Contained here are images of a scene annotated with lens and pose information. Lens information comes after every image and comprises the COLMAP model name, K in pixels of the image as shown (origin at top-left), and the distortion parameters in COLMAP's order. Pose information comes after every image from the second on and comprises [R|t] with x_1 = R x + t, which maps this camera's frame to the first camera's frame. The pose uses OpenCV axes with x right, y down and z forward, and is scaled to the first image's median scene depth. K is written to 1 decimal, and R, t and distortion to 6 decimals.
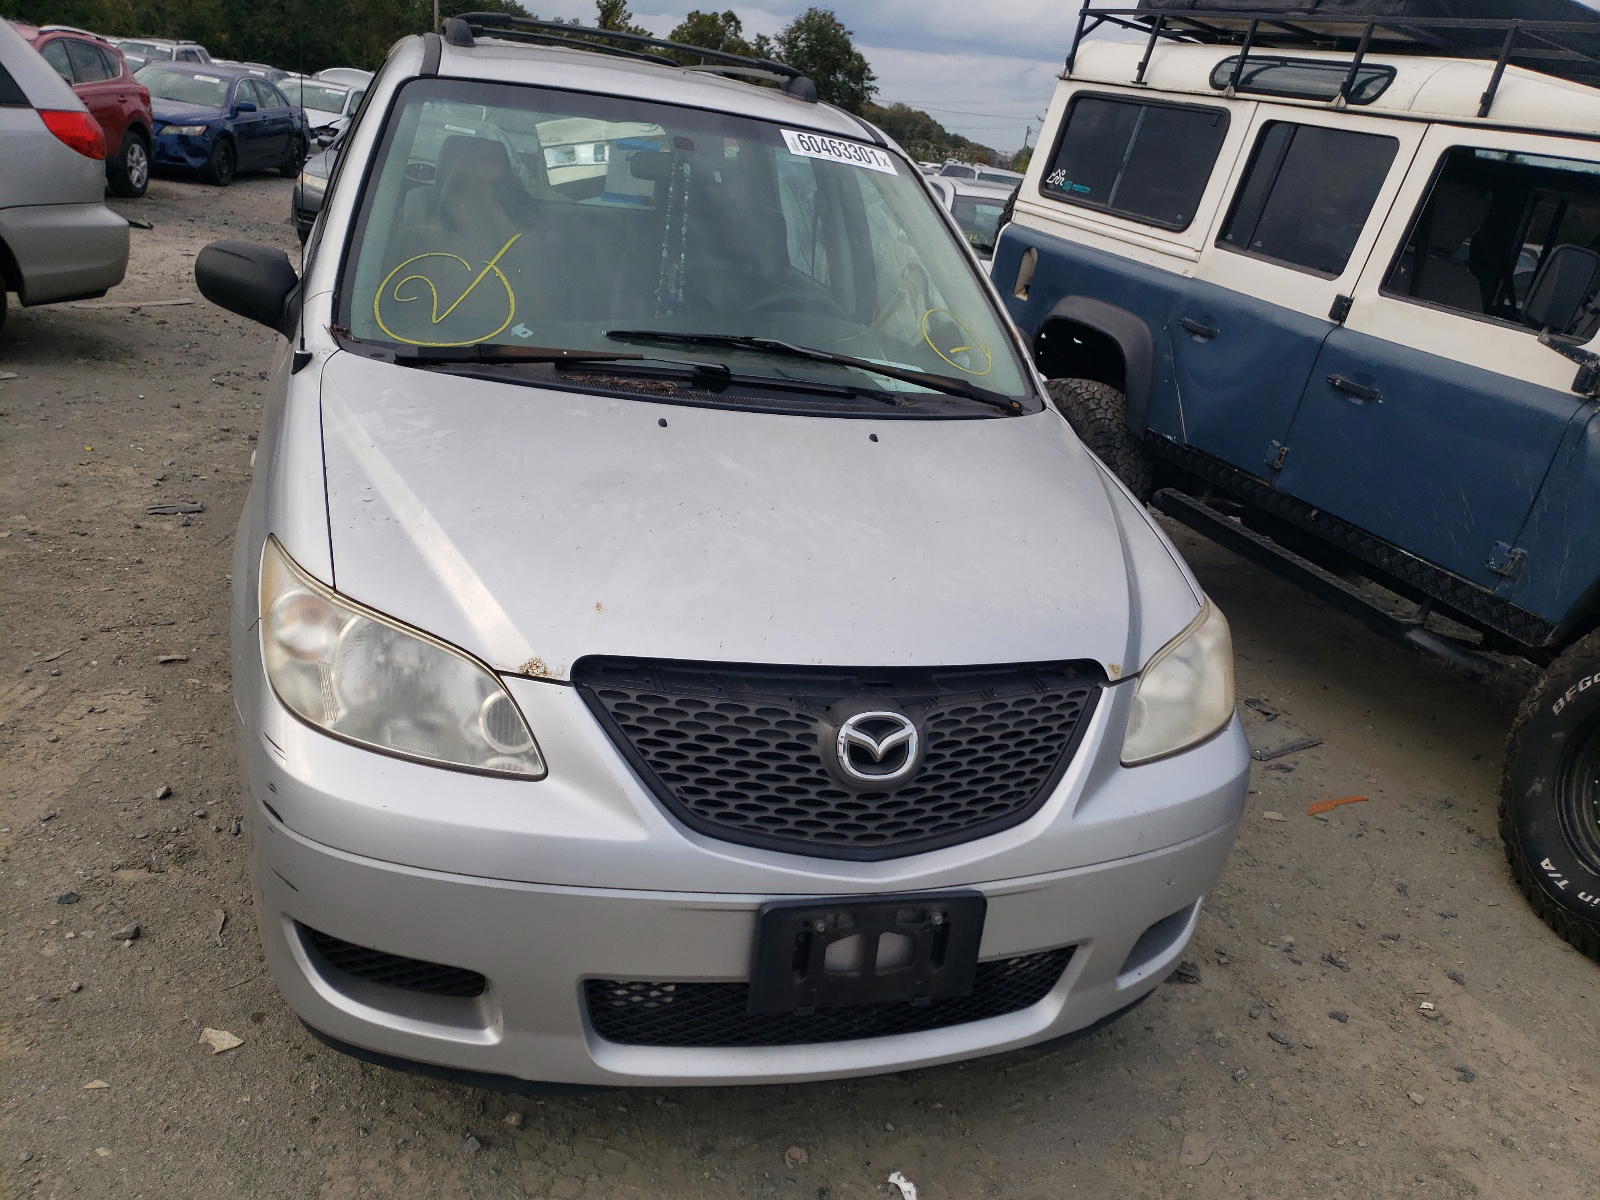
lens RADIAL K [[1223.1, 0, 799.2], [0, 1223.1, 636.7], [0, 0, 1]] dist [0.005585, 0.011749]
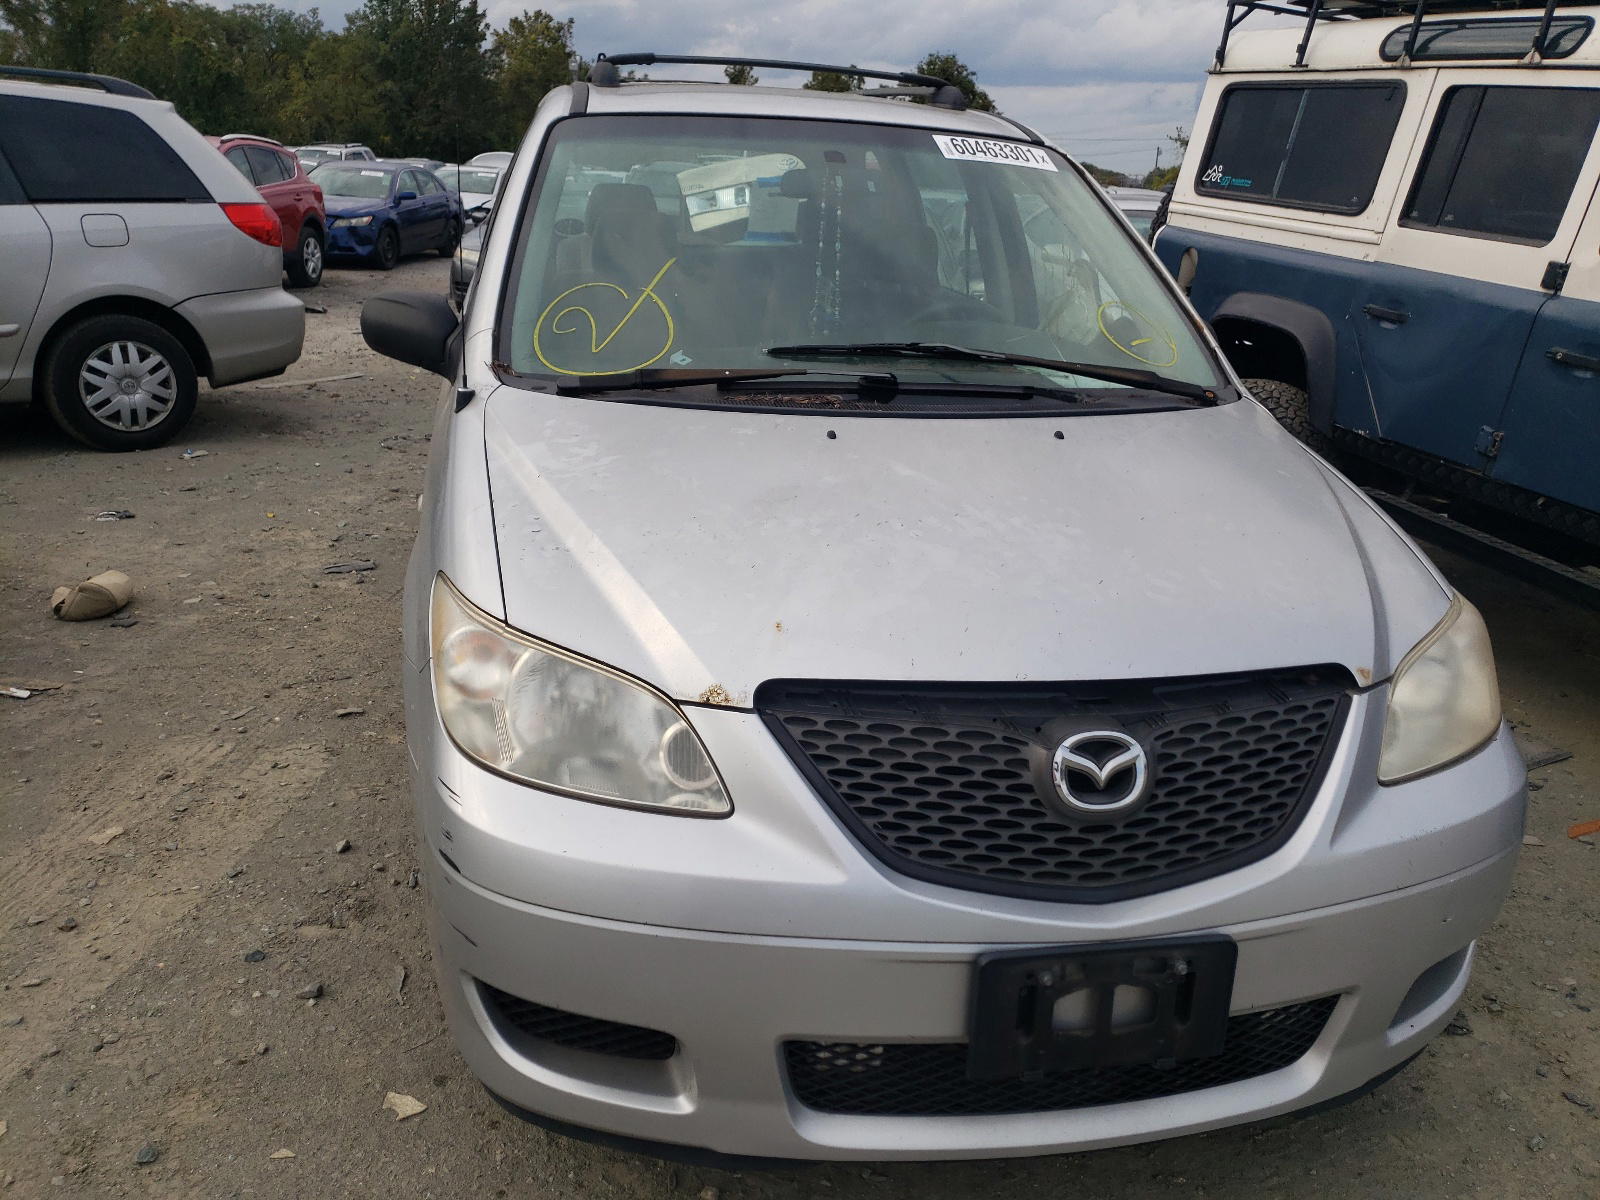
lens RADIAL K [[1228.1, 0, 794.7], [0, 1228.1, 607.1], [0, 0, 1]] dist [0.008062, -0.009764]
pose [[0.990842, -0.050971, -0.125033, -0.025646], [0.043969, 0.997340, -0.058139, 0.009308], [0.127664, 0.052109, 0.990448, 0.058387]]
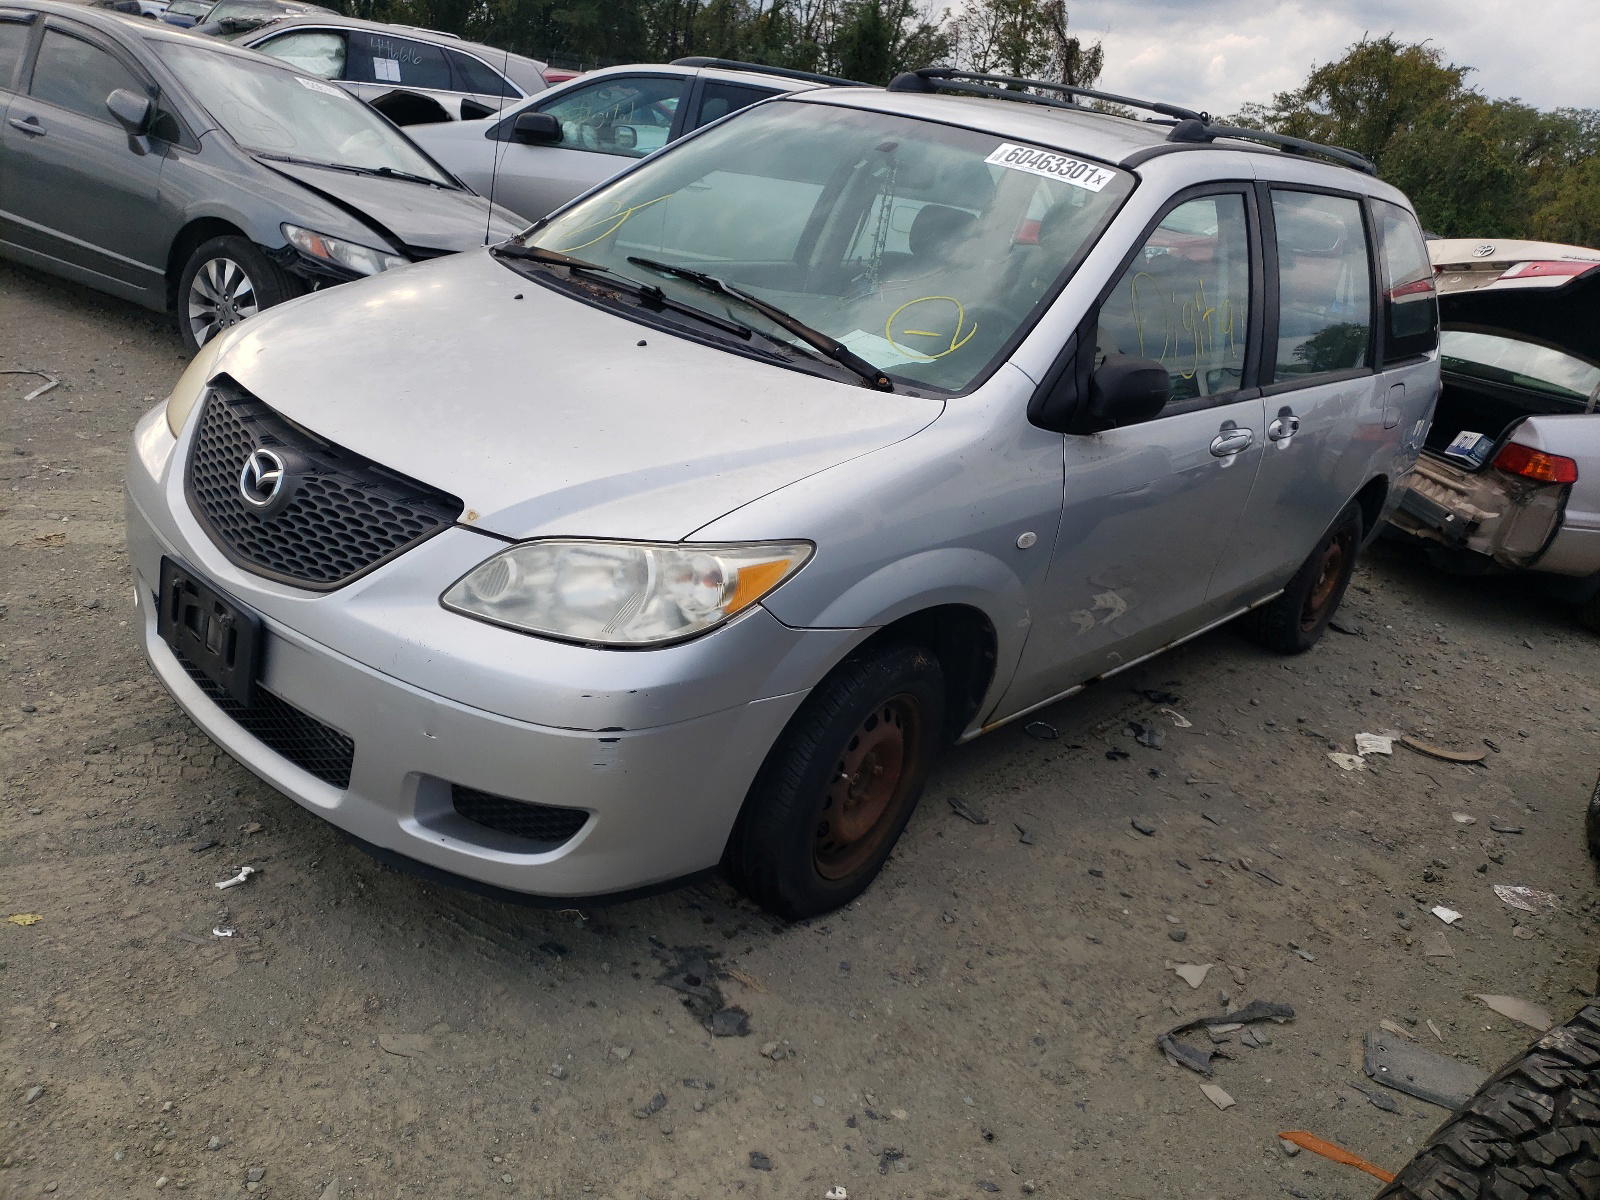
lens RADIAL K [[1205.3, 0, 796.6], [0, 1205.3, 613.2], [0, 0, 1]] dist [-0.003539, -0.004989]
pose [[0.569056, 0.289157, -0.769781, 0.939192], [-0.405222, 0.913185, 0.043466, -0.041614], [0.715521, 0.287197, 0.636826, 0.437637]]
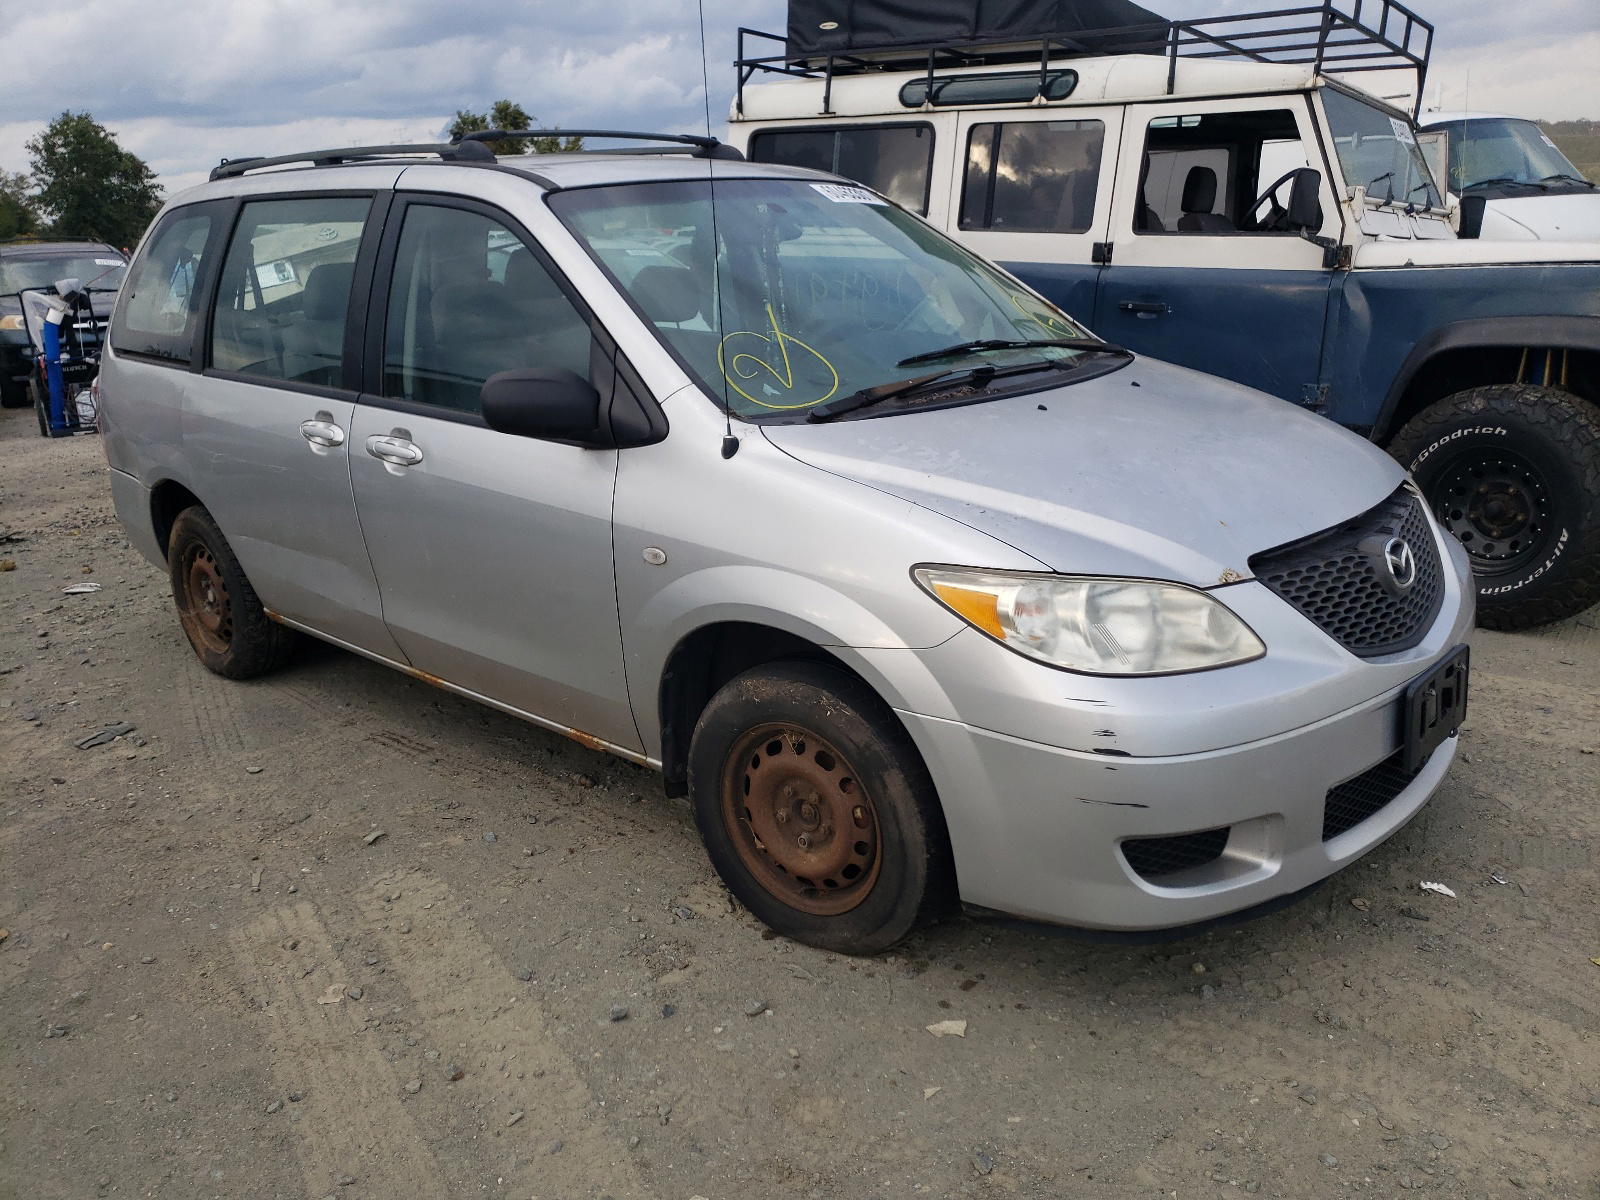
lens RADIAL K [[1205.3, 0, 796.6], [0, 1205.3, 613.2], [0, 0, 1]] dist [-0.003539, -0.004989]
pose [[0.862850, -0.313850, 0.396217, -0.738945], [0.331693, 0.943065, 0.024683, -0.079775], [-0.381405, 0.110125, 0.917825, 0.010245]]
